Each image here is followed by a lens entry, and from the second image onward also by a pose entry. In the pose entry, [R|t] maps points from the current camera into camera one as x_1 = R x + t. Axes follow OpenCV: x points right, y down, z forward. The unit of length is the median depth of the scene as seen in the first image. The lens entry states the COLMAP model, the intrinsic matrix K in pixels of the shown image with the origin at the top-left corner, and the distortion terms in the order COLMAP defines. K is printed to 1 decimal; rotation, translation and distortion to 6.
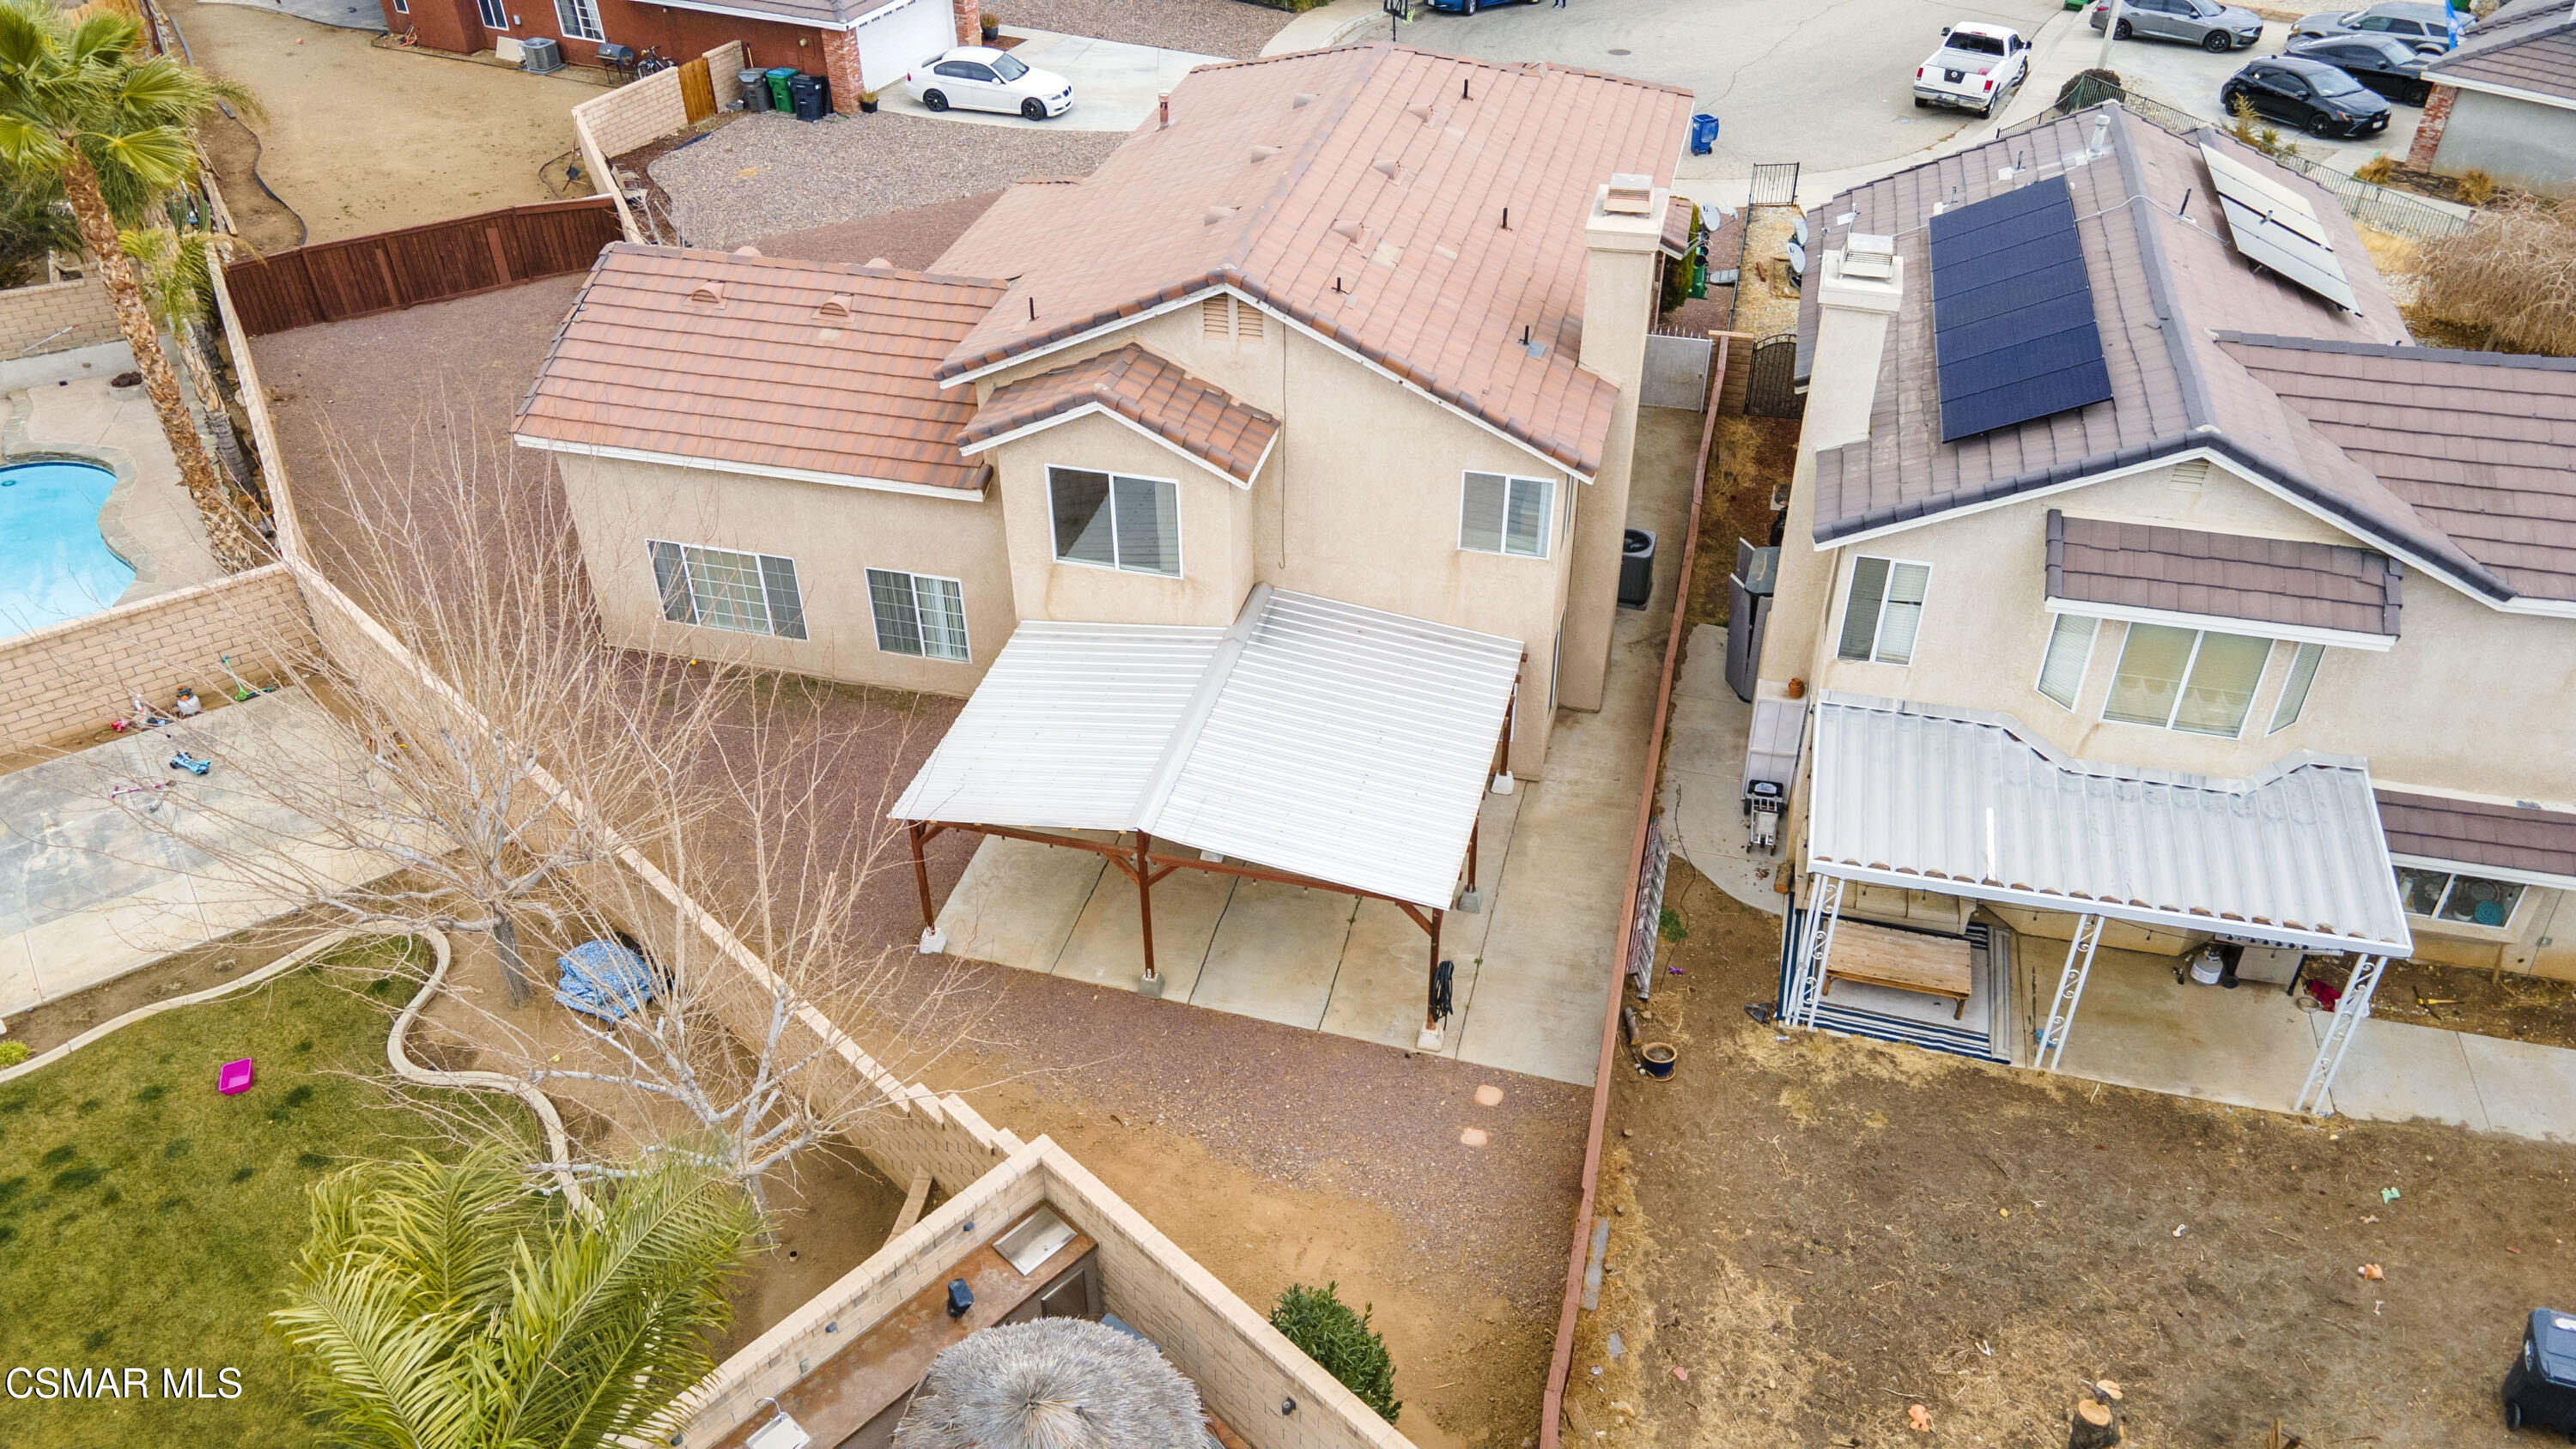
lens RADIAL K [[1861.1, 0, 1288.6], [0, 1861.1, 726.1], [0, 0, 1]] dist [0.029724, 0.031790]
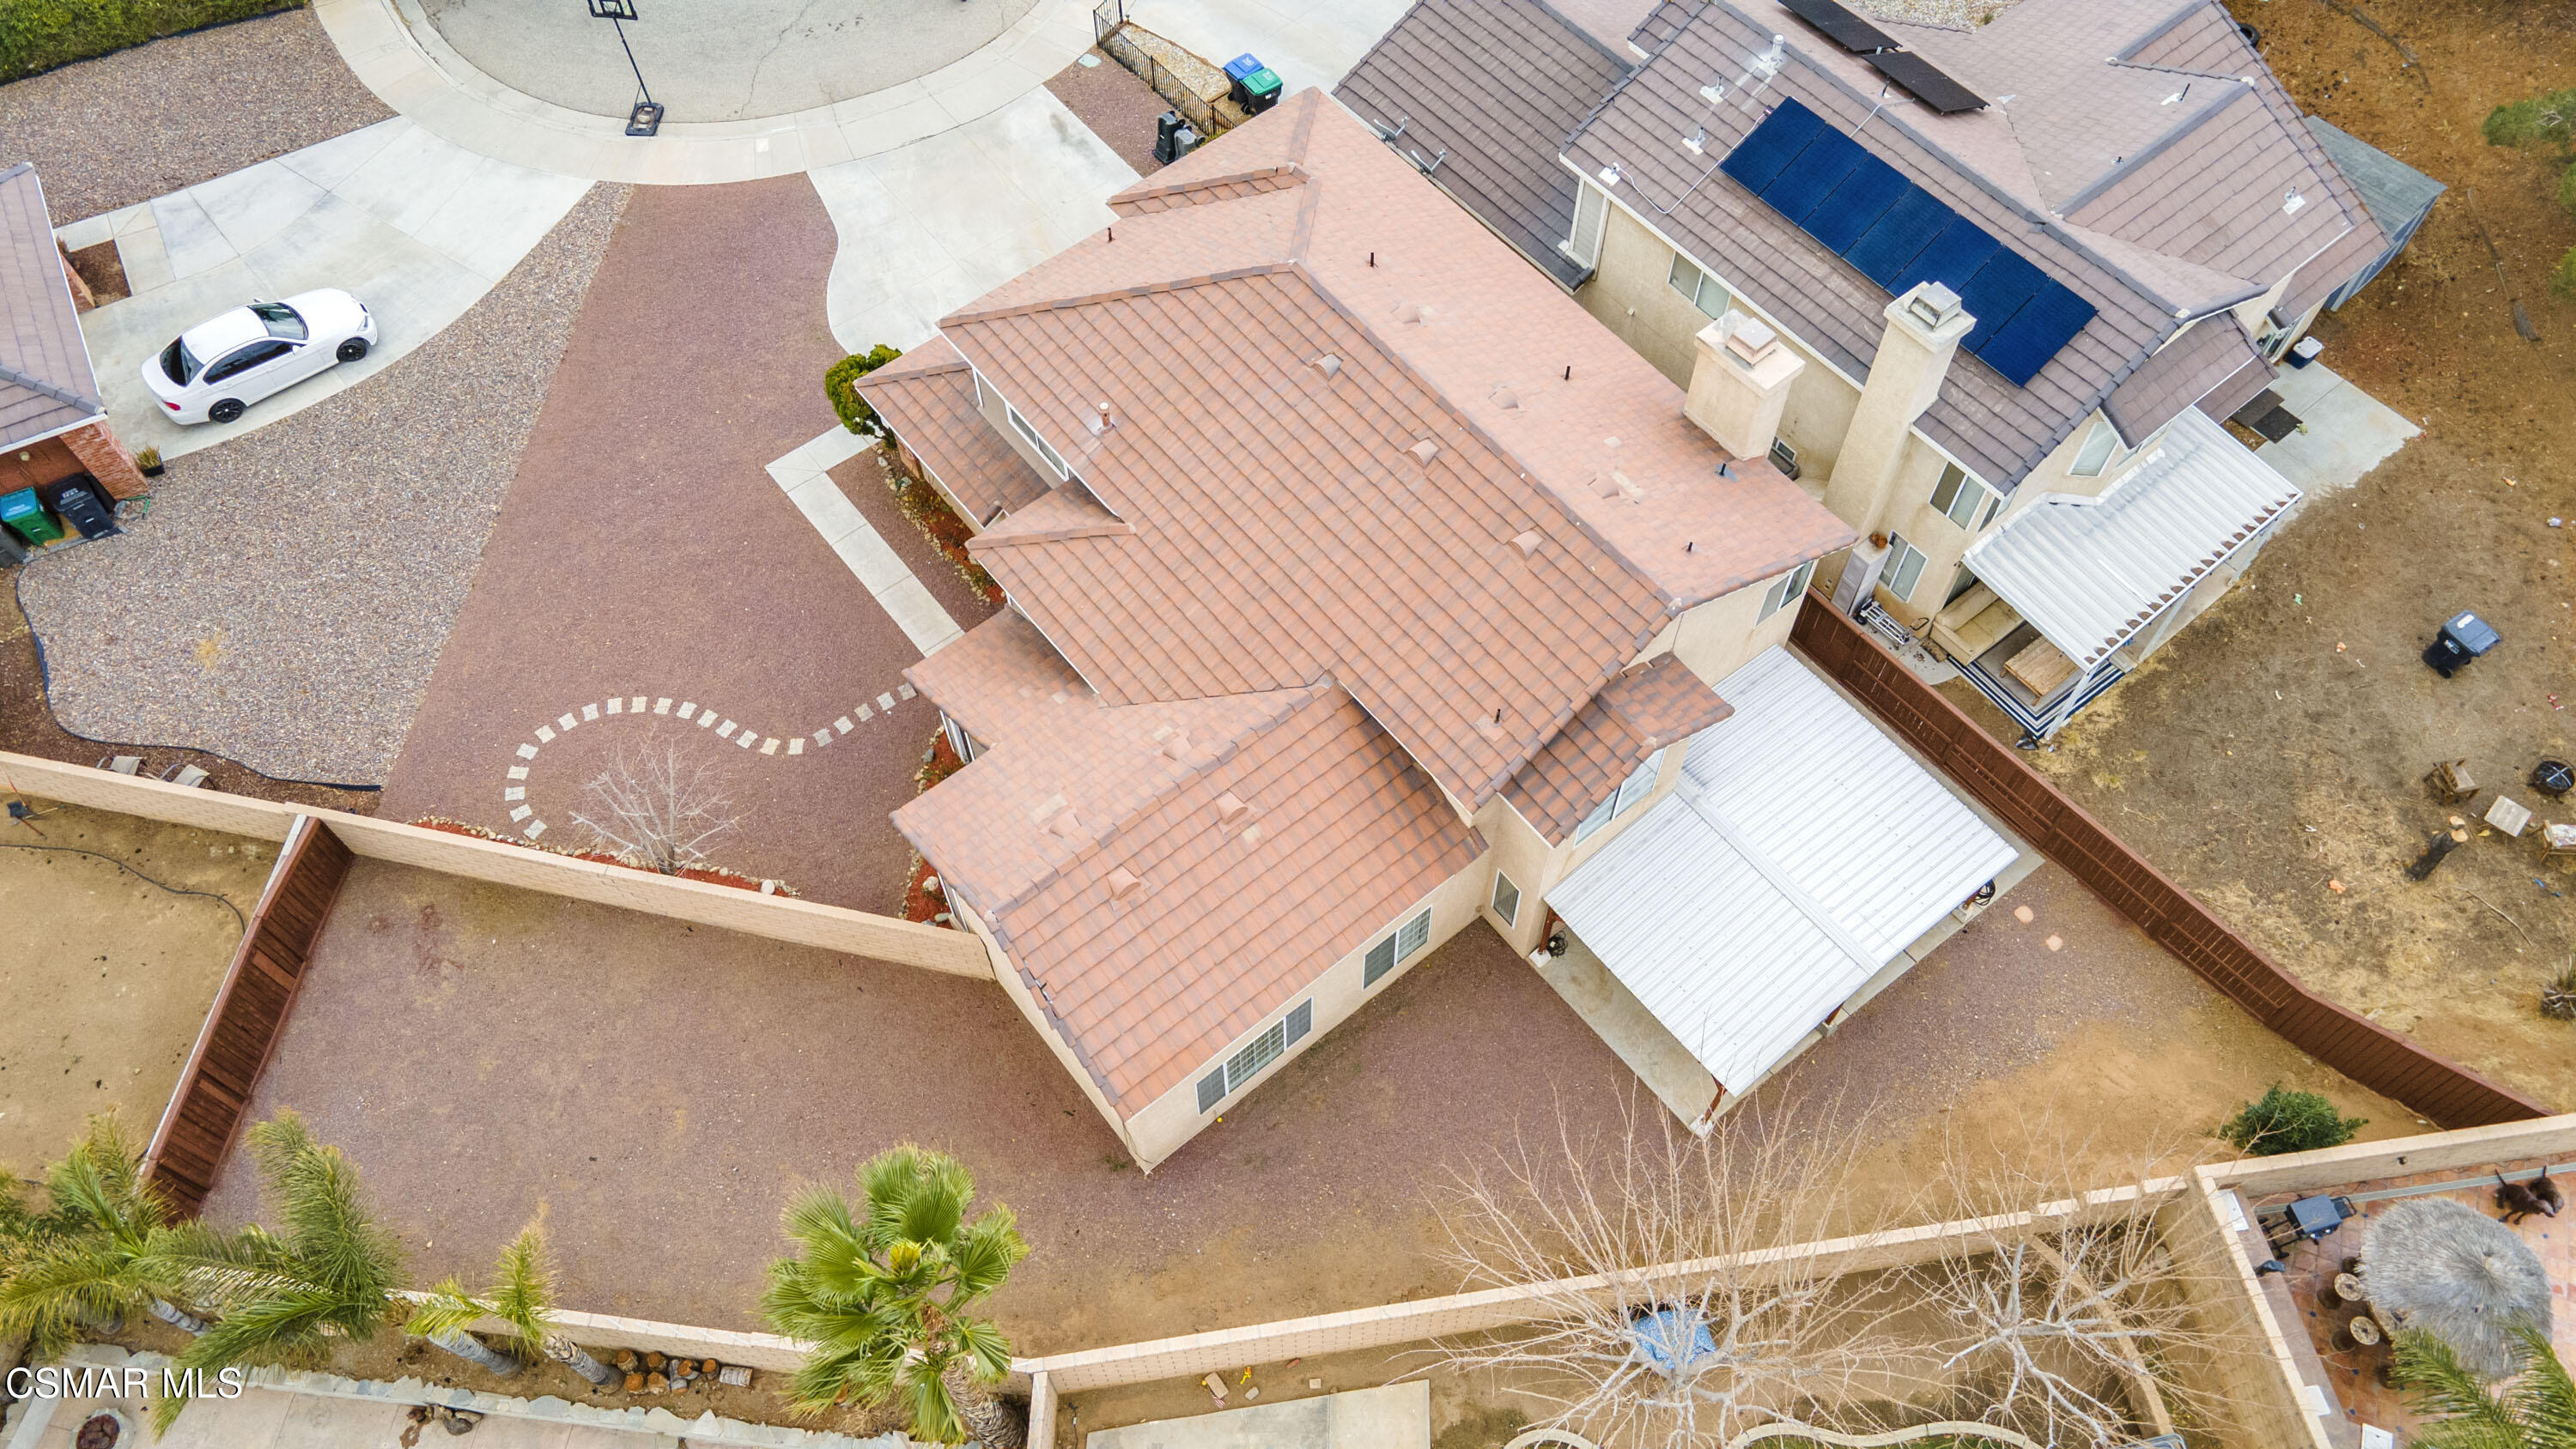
lens RADIAL K [[1861.1, 0, 1285.5], [0, 1861.1, 722.2], [0, 0, 1]] dist [0.029724, 0.031790]
pose [[0.601712, -0.678223, 0.421848, -0.351408], [0.478431, 0.728977, 0.489588, -0.422647], [-0.639567, -0.092766, 0.763117, 0.098271]]
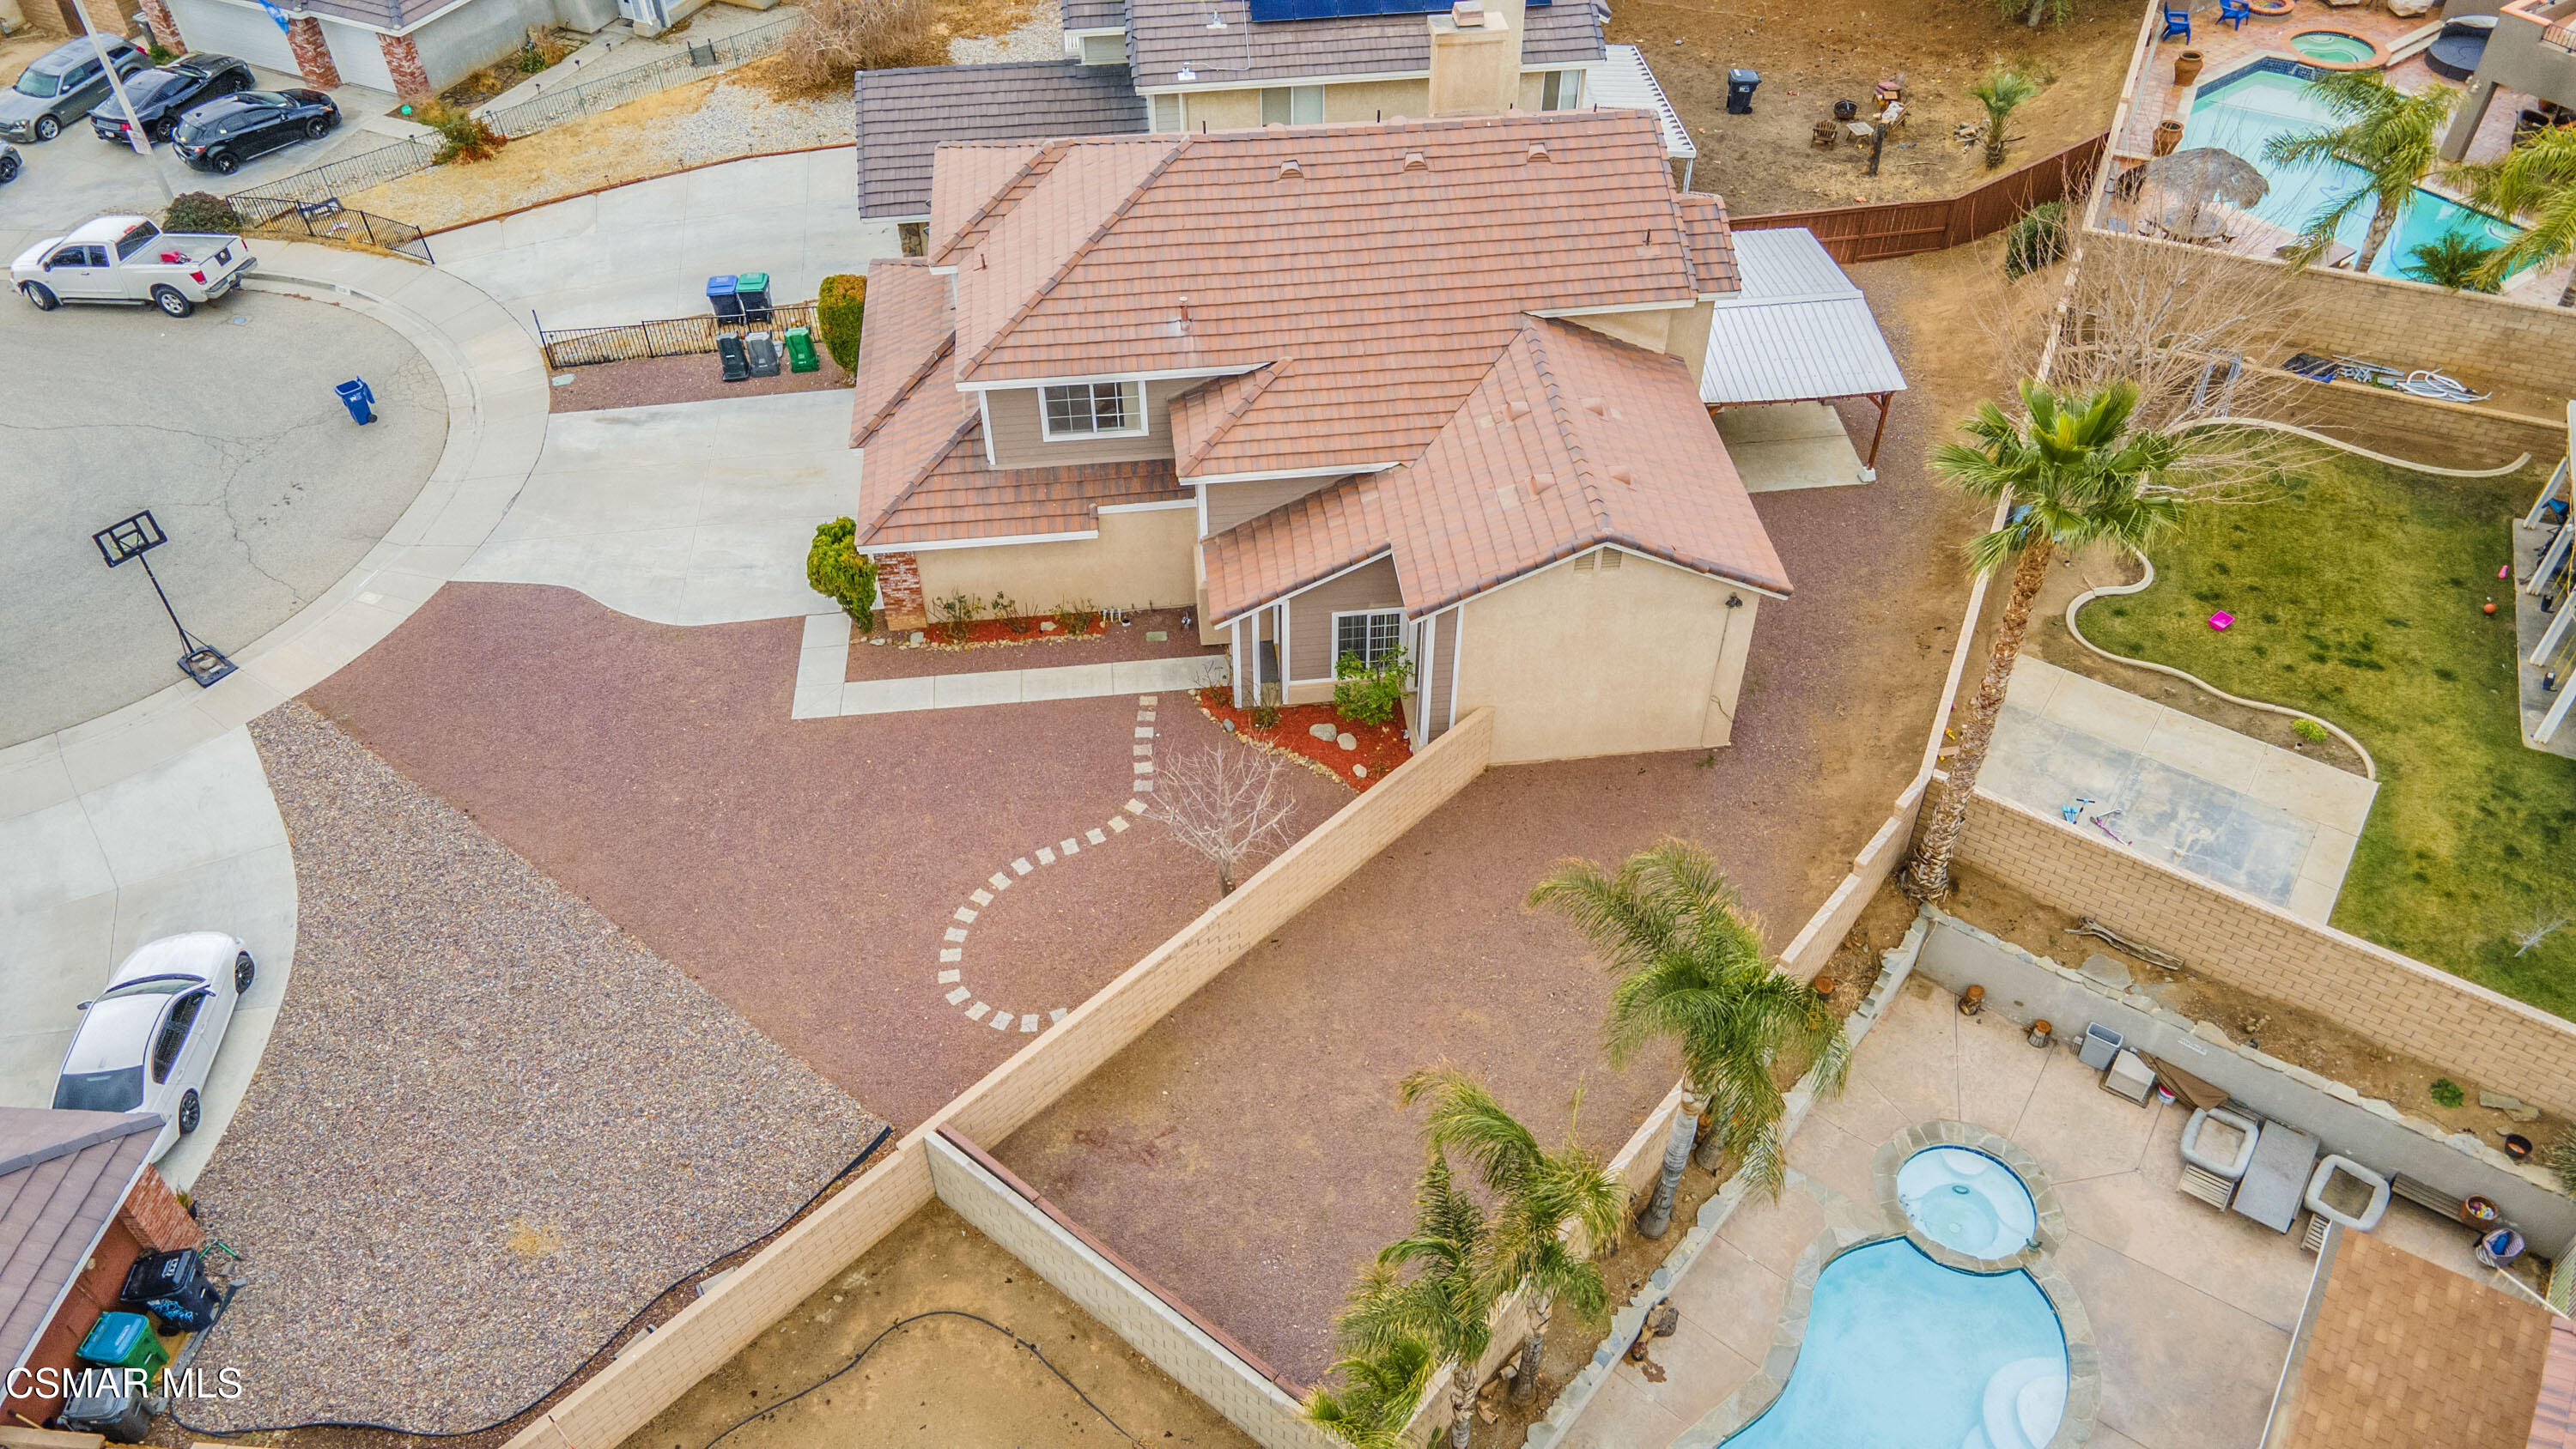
lens RADIAL K [[1861.1, 0, 1286.9], [0, 1861.1, 726.2], [0, 0, 1]] dist [0.029724, 0.031790]
pose [[-0.348387, -0.634929, 0.689559, -0.636301], [0.566511, 0.443466, 0.694553, -0.606470], [-0.746788, 0.632615, 0.205197, 0.572473]]
